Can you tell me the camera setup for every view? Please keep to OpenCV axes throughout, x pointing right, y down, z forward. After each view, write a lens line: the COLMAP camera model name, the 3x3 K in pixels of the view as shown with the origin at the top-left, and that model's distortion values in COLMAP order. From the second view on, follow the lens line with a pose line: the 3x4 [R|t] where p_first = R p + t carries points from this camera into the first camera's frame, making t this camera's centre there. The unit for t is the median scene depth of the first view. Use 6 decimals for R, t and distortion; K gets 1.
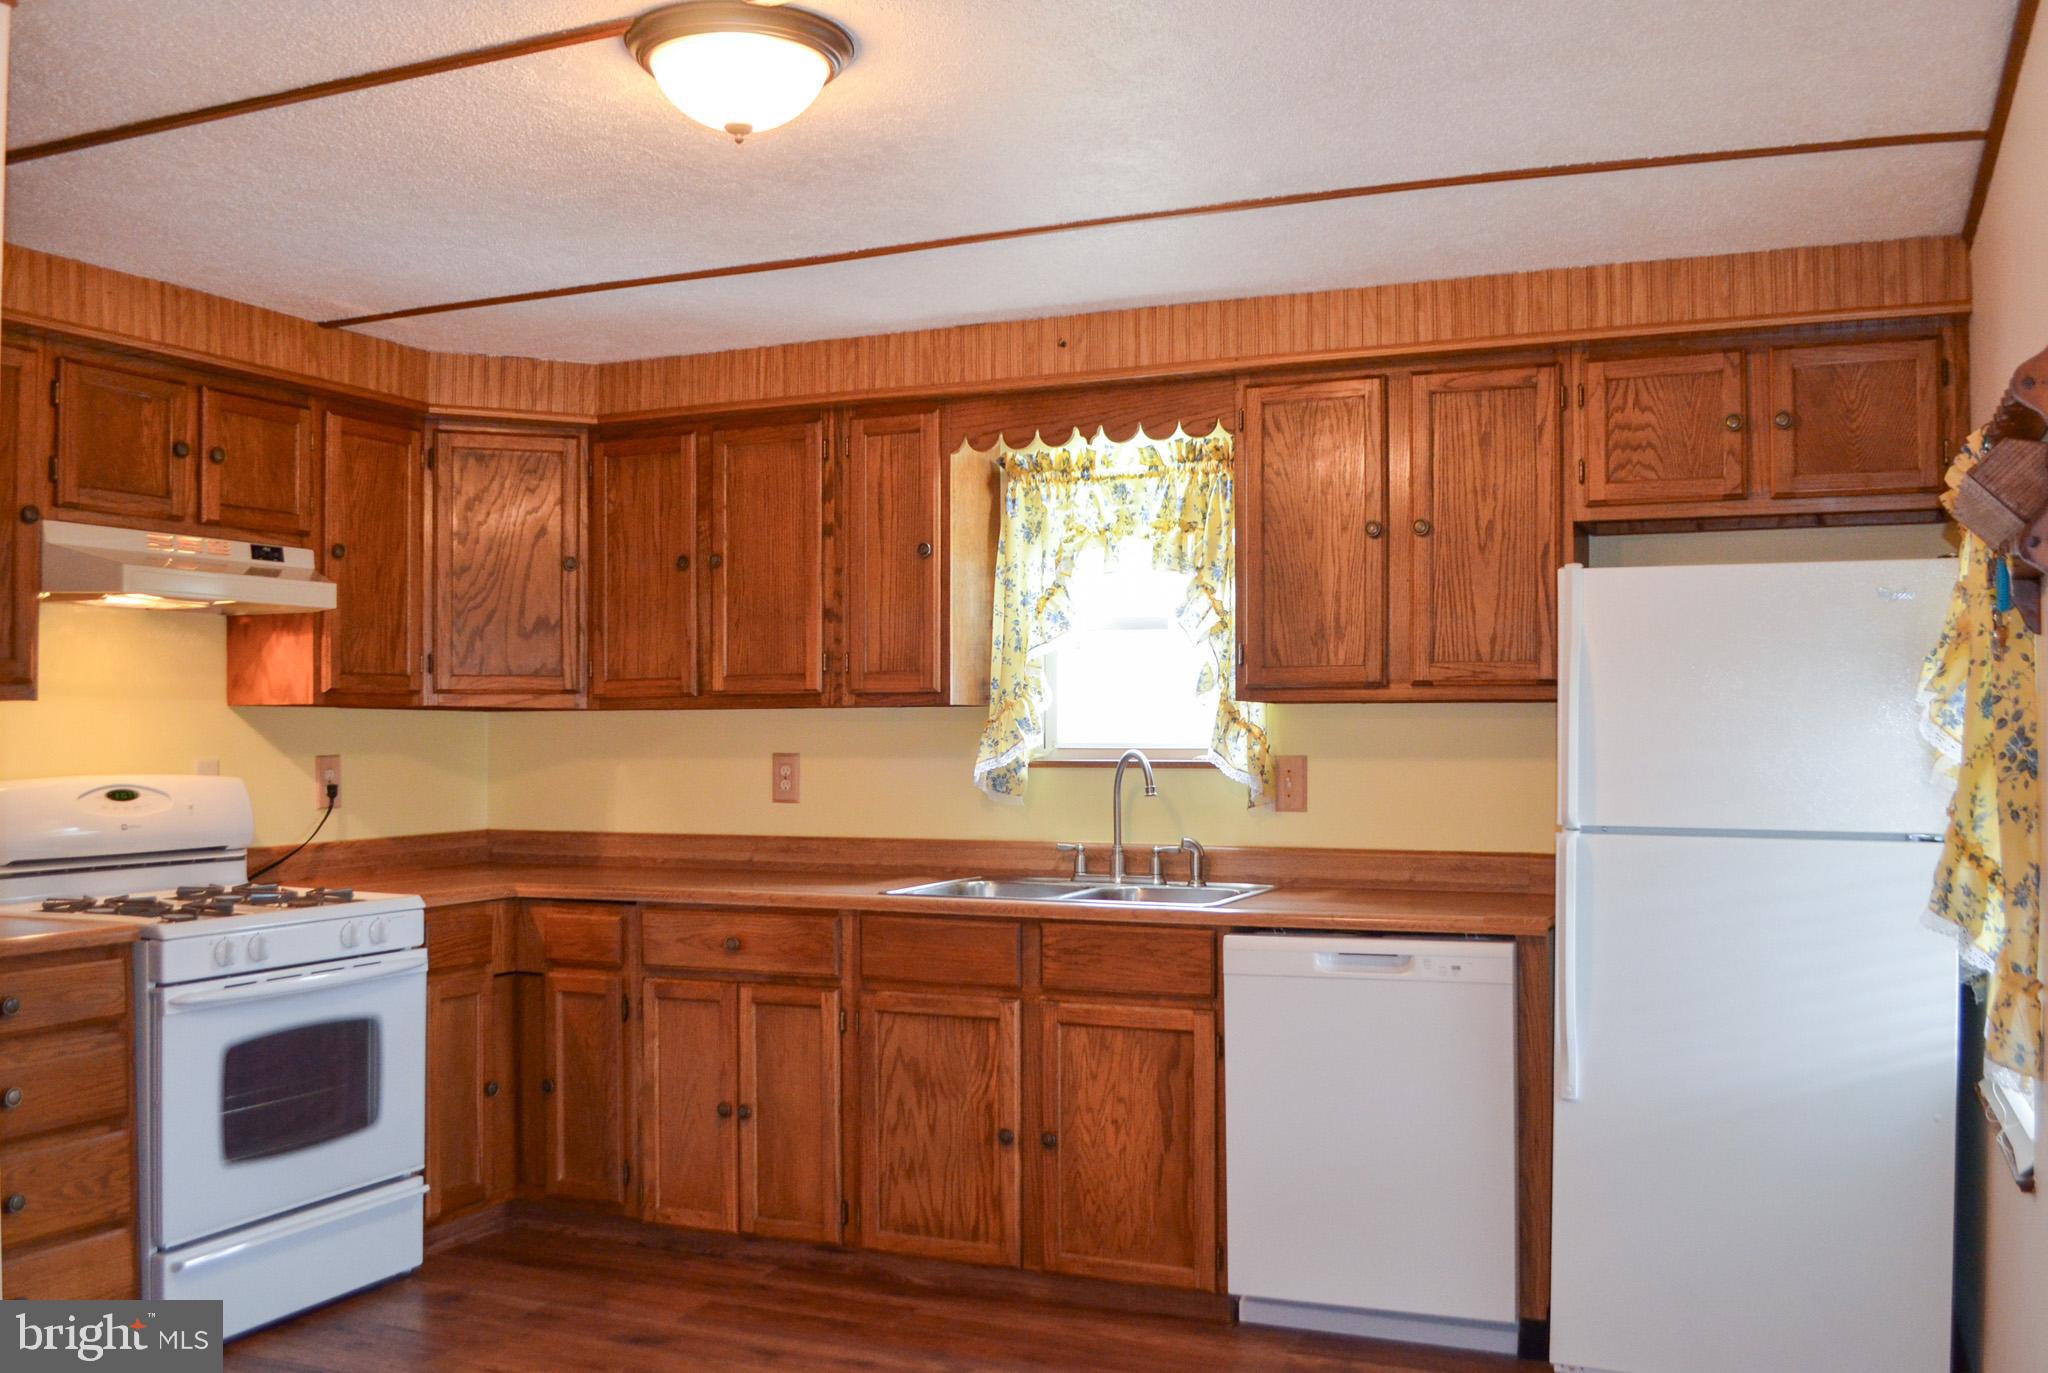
lens RADIAL K [[1863.6, 0, 1020.8], [0, 1863.6, 722.7], [0, 0, 1]] dist [-0.070670, 0.002195]
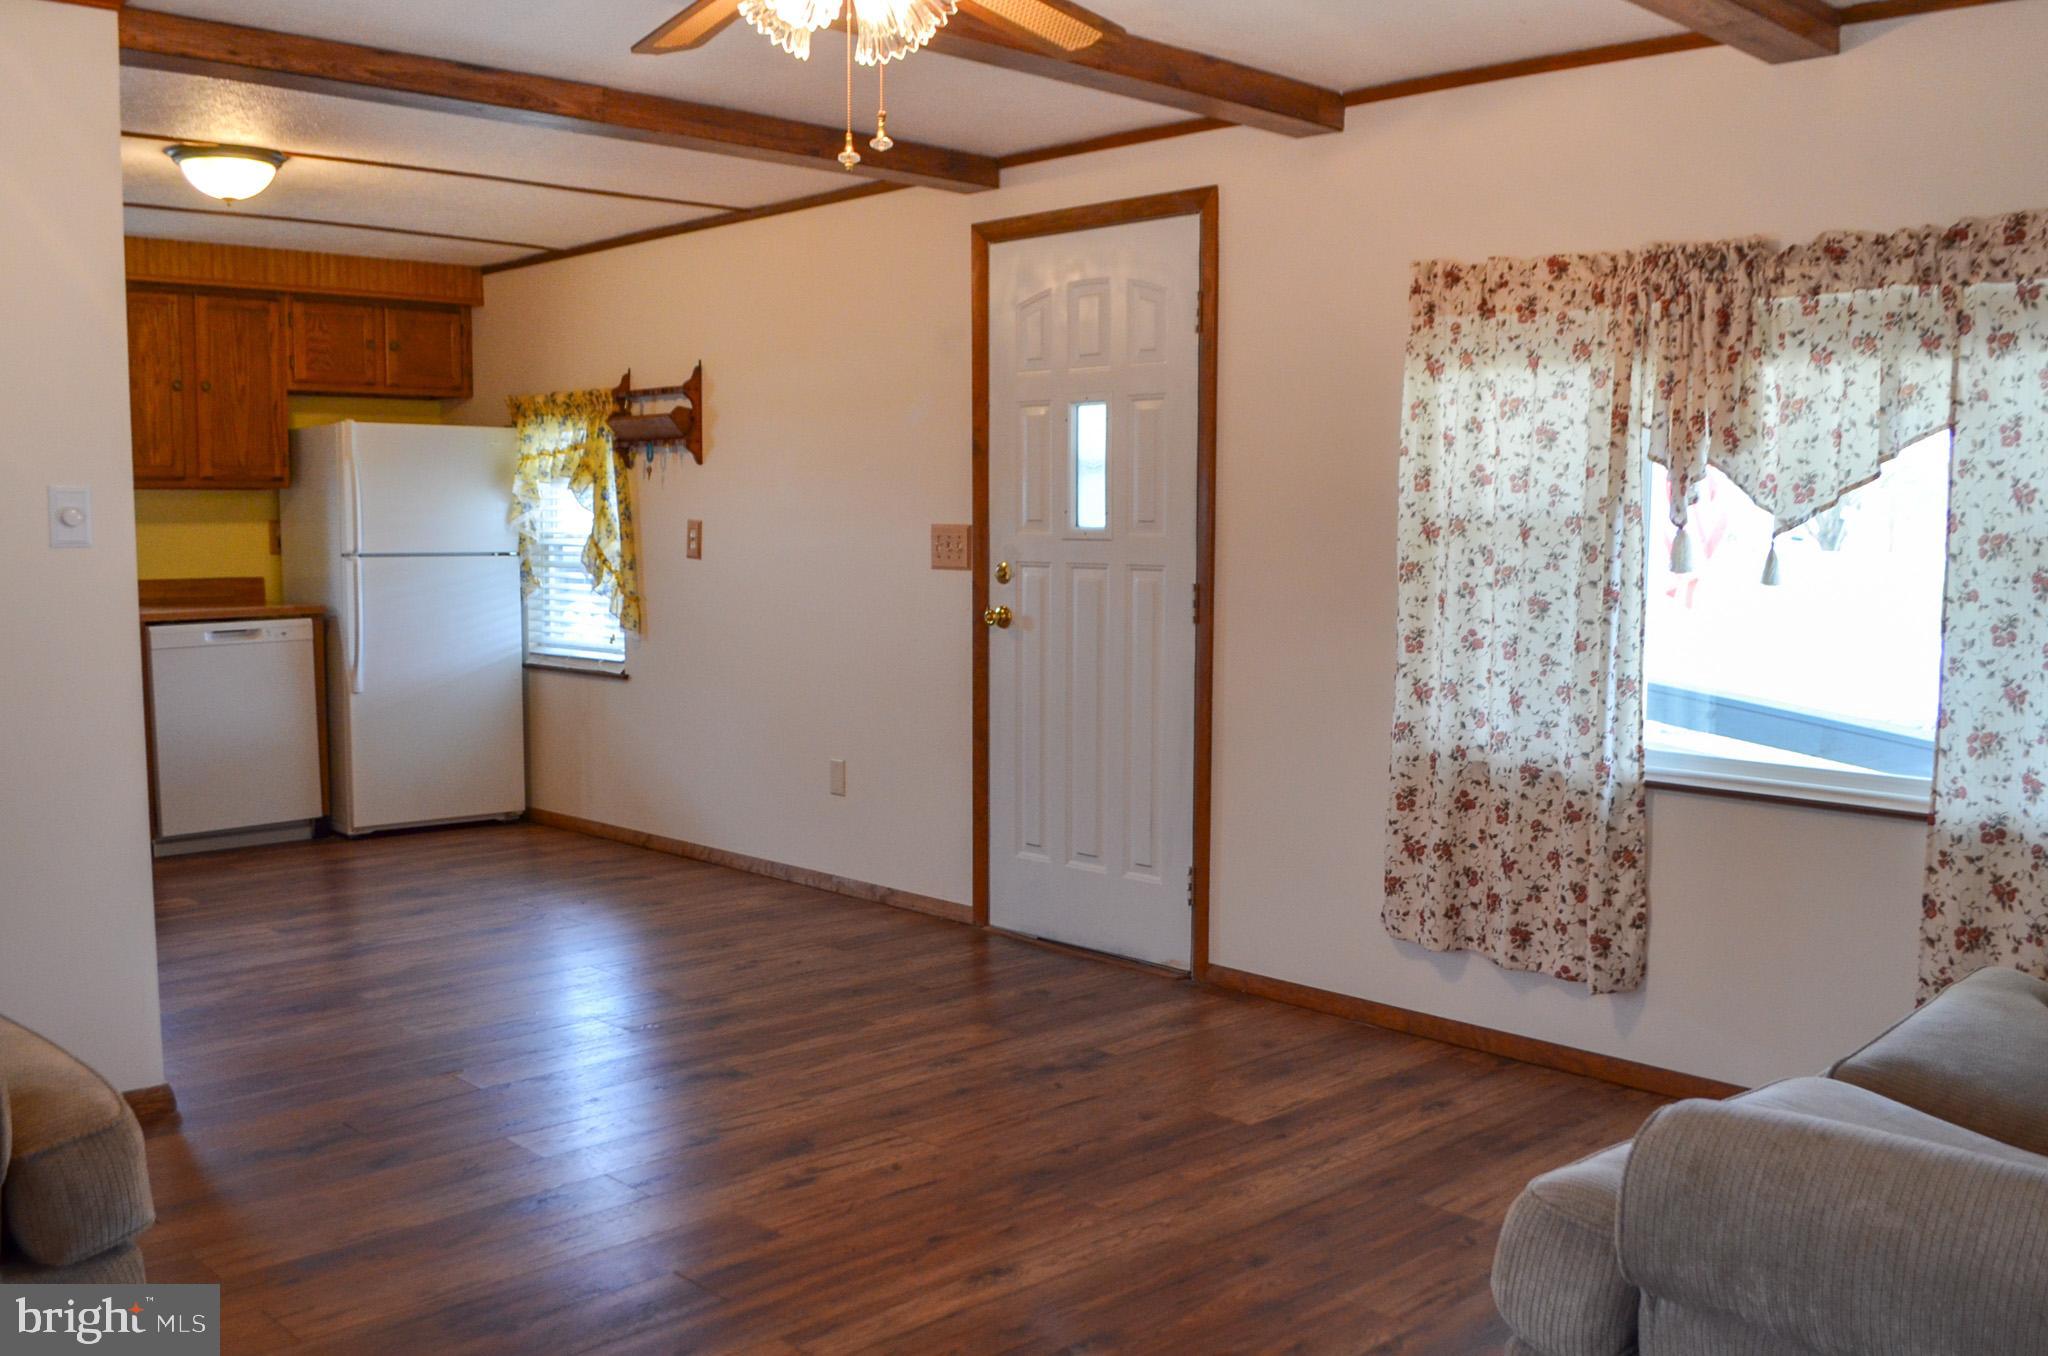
lens RADIAL K [[1820.9, 0, 1028.4], [0, 1820.9, 714.9], [0, 0, 1]] dist [-0.067820, 0.001666]
pose [[0.393587, -0.100494, 0.913778, -0.968919], [-0.009037, 0.993536, 0.113159, 0.001839], [-0.919243, -0.052796, 0.390134, -0.339362]]
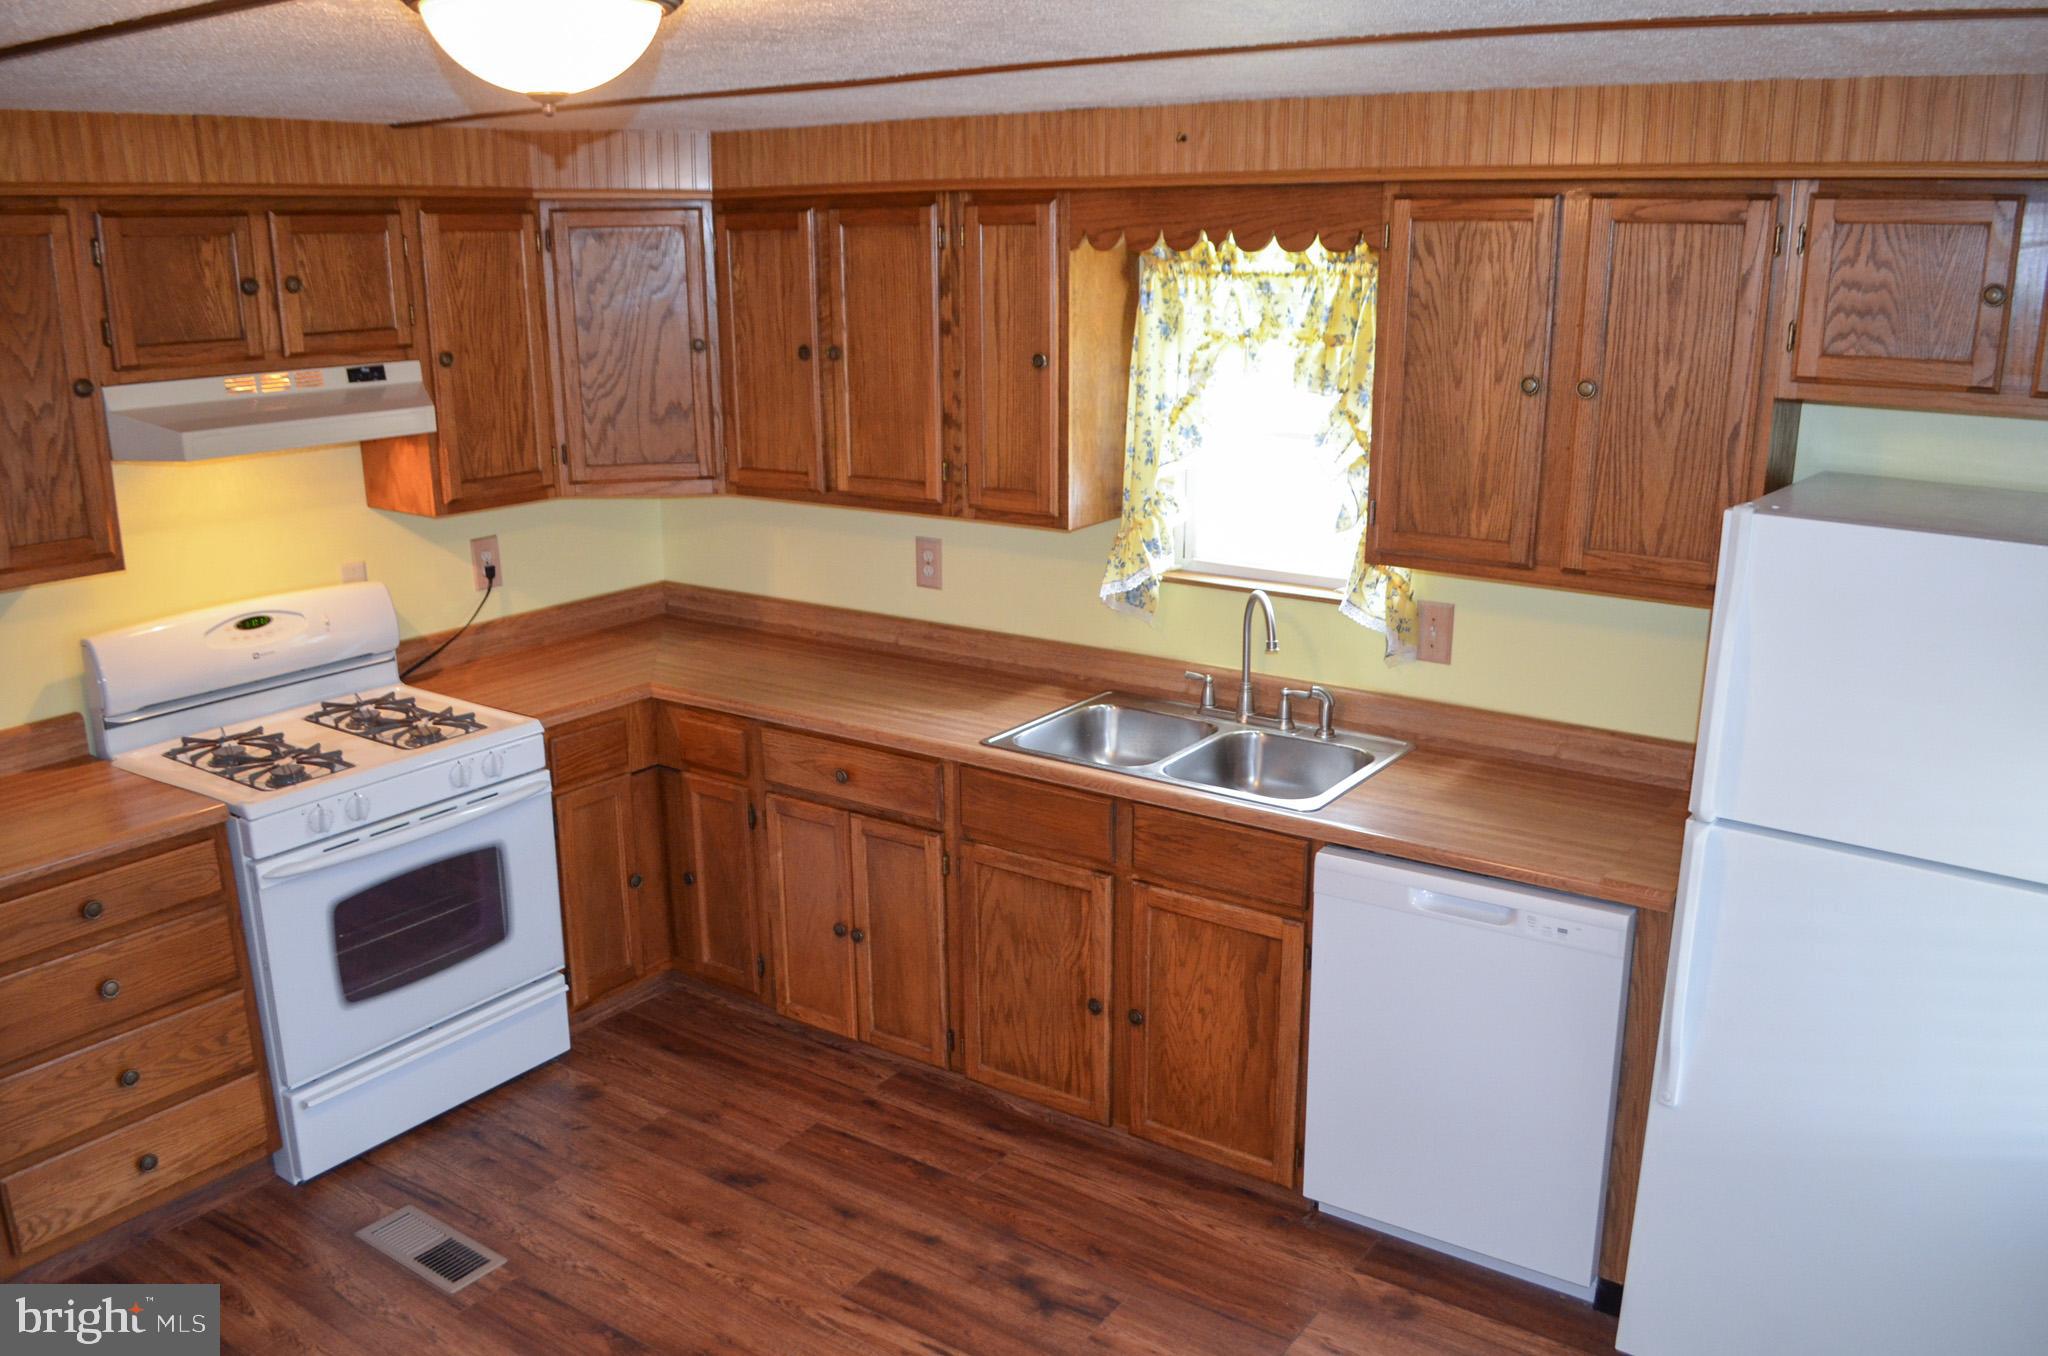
lens RADIAL K [[1647.6, 0, 1037.4], [0, 1647.6, 721.0], [0, 0, 1]] dist [-0.075674, 0.009976]
pose [[0.981949, 0.051237, -0.182076, 0.107433], [0.003327, 0.957784, 0.287468, -0.164019], [0.189119, -0.282885, 0.940325, 0.209411]]
